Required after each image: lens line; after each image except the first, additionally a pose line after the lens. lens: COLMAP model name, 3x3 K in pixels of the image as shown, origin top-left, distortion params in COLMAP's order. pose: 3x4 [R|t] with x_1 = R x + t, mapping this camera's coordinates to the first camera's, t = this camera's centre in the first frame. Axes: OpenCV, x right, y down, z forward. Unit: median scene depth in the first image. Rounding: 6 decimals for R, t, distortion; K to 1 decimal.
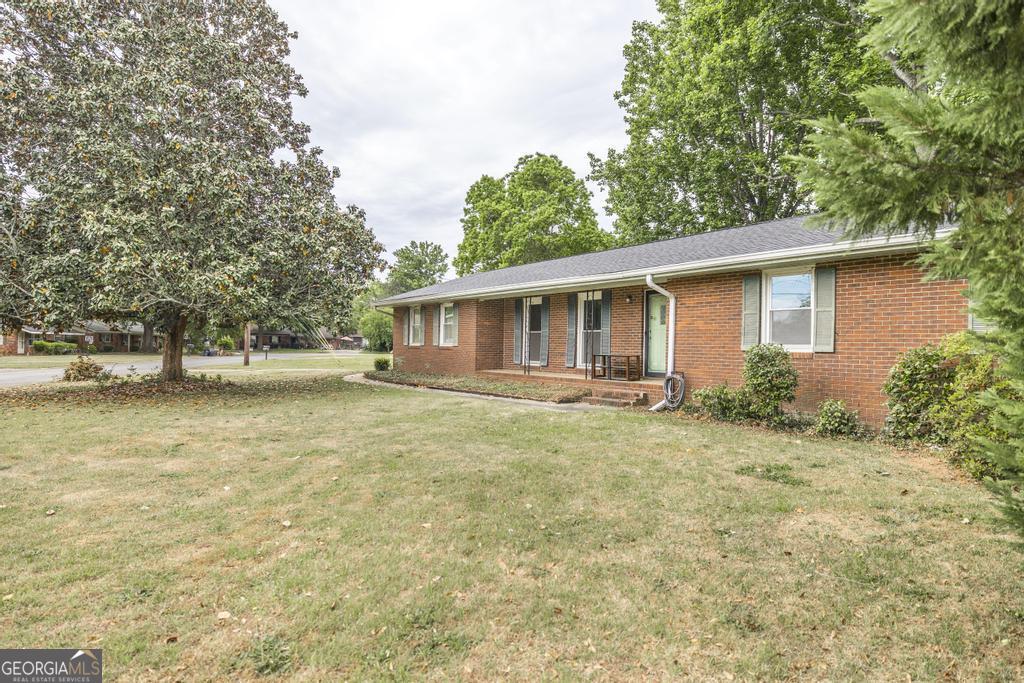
lens RADIAL K [[609.8, 0, 512.0], [0, 609.8, 341.5], [0, 0, 1]] dist [-0.003244, -0.000622]
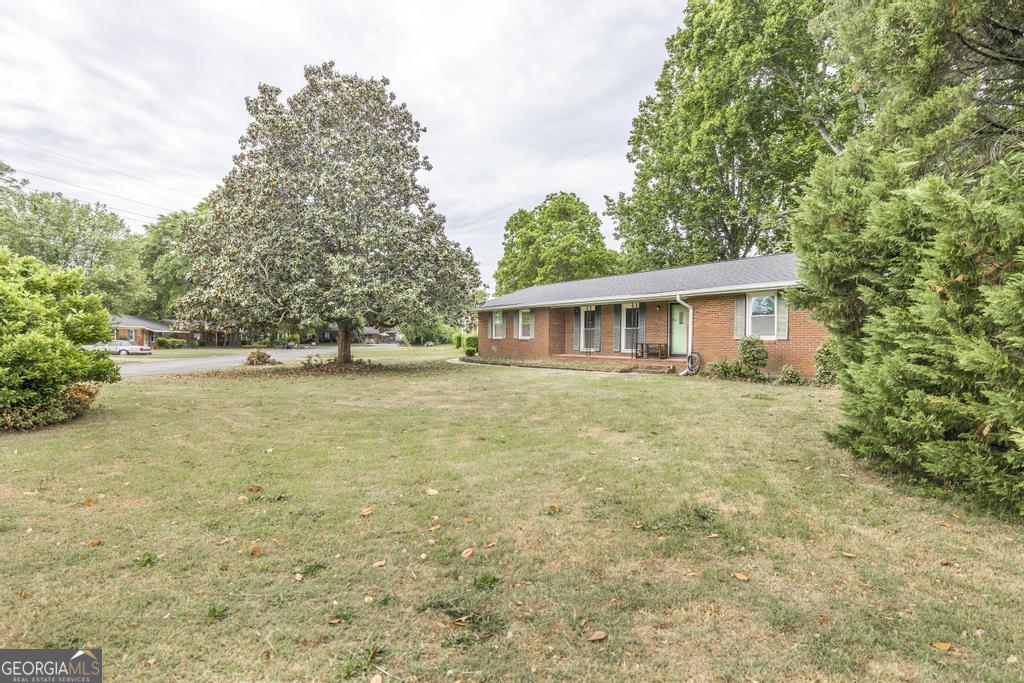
lens RADIAL K [[524.6, 0, 514.1], [0, 524.6, 339.6], [0, 0, 1]] dist [0.000637, -0.000250]
pose [[0.999949, -0.006246, 0.007958, -0.127510], [0.006190, 0.999957, 0.006972, 0.000407], [-0.008001, -0.006922, 0.999944, -0.237542]]
